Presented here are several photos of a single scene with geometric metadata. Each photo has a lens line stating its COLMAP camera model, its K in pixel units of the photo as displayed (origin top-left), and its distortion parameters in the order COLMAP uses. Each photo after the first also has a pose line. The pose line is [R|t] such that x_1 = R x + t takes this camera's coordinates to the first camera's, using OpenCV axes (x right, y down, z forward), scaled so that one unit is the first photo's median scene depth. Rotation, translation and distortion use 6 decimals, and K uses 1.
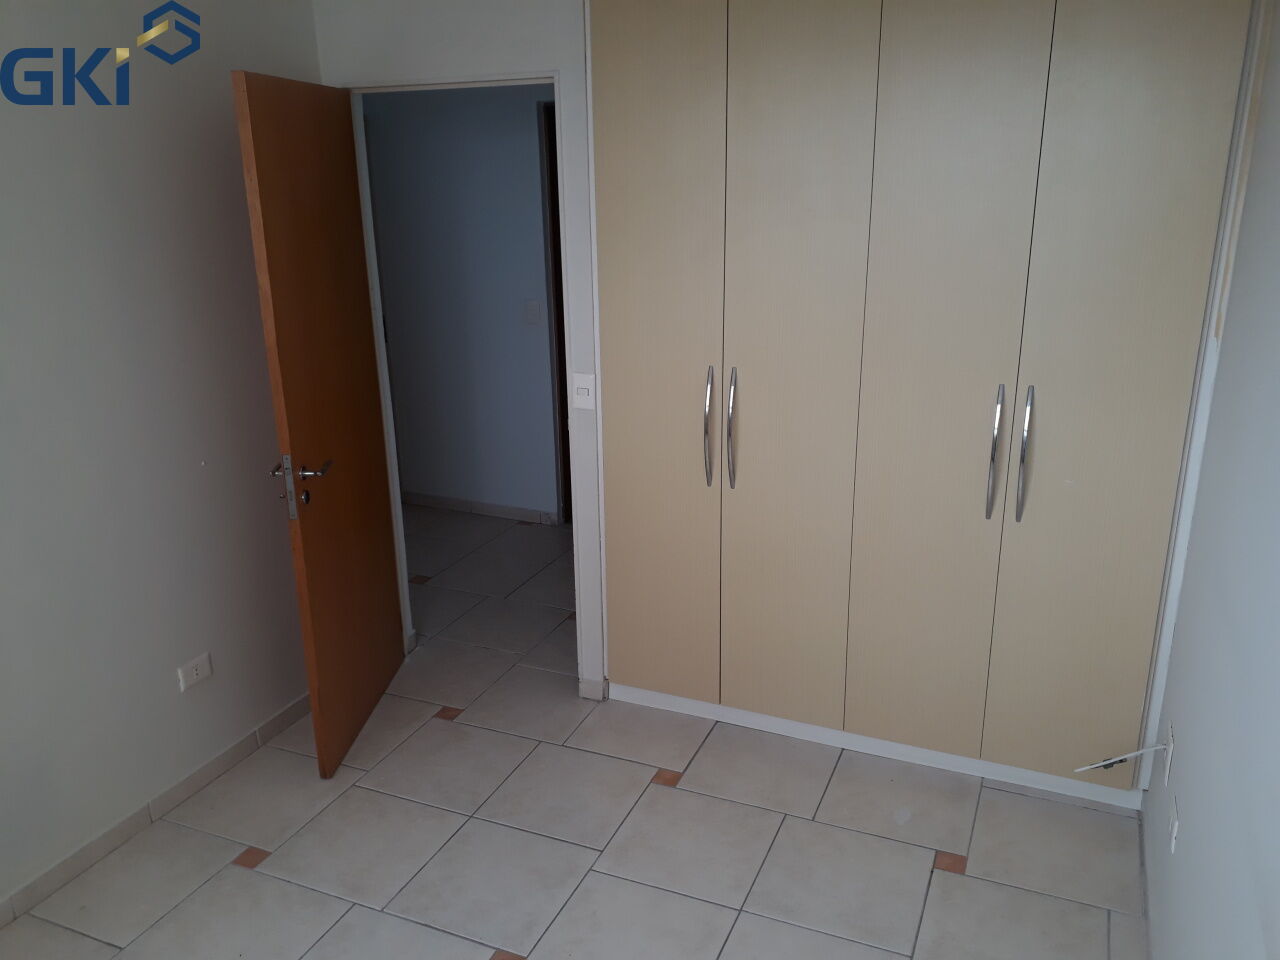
lens RADIAL K [[1010.0, 0, 644.2], [0, 1010.0, 478.2], [0, 0, 1]] dist [0.048409, -0.029250]
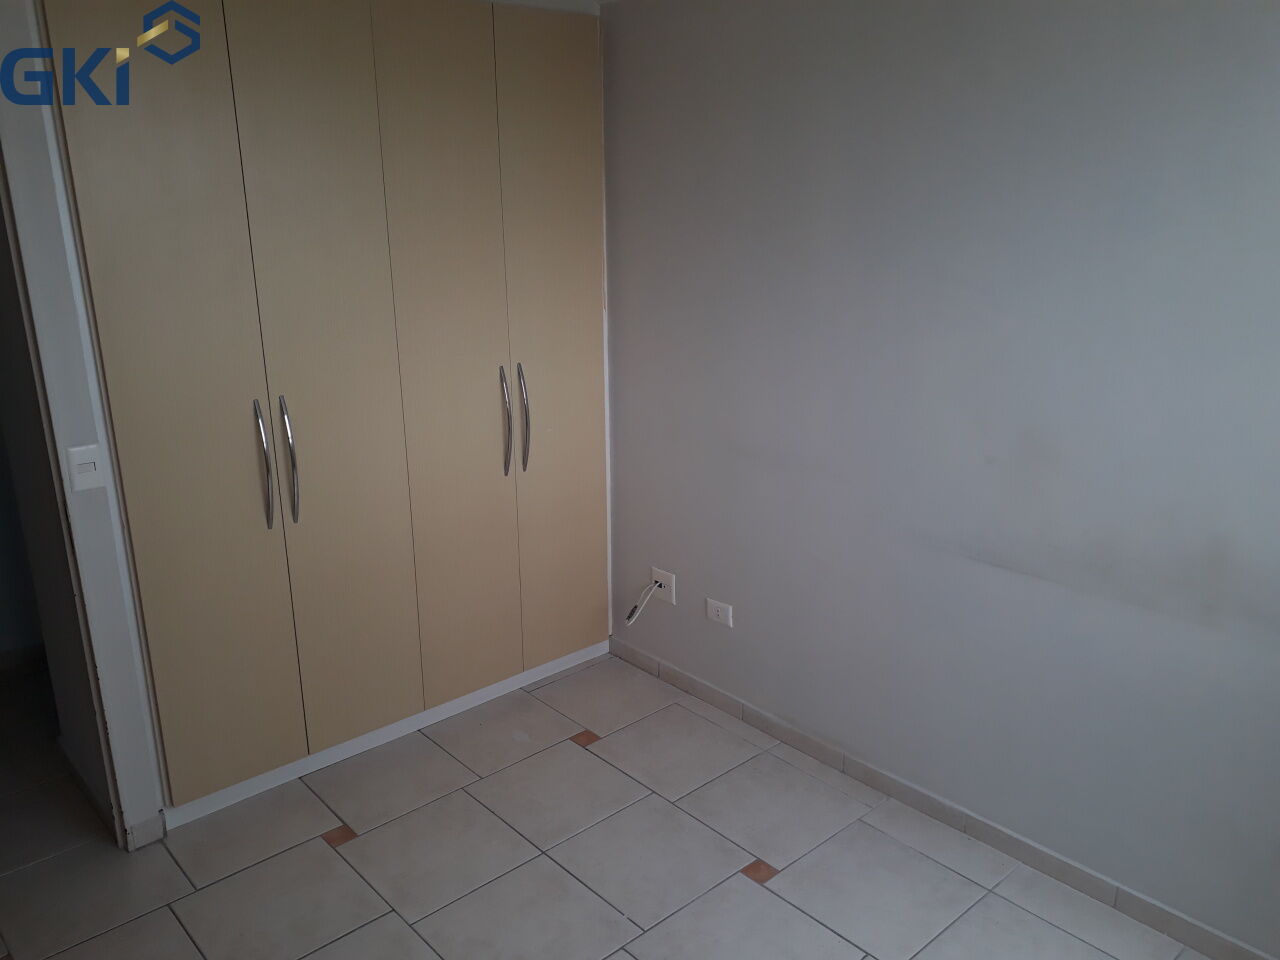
lens RADIAL K [[1010.0, 0, 648.4], [0, 1010.0, 480.3], [0, 0, 1]] dist [0.048409, -0.029250]
pose [[0.401368, -0.241281, 0.883565, -0.617454], [0.270384, 0.952899, 0.137390, -0.069621], [-0.875098, 0.183757, 0.447702, 0.270738]]
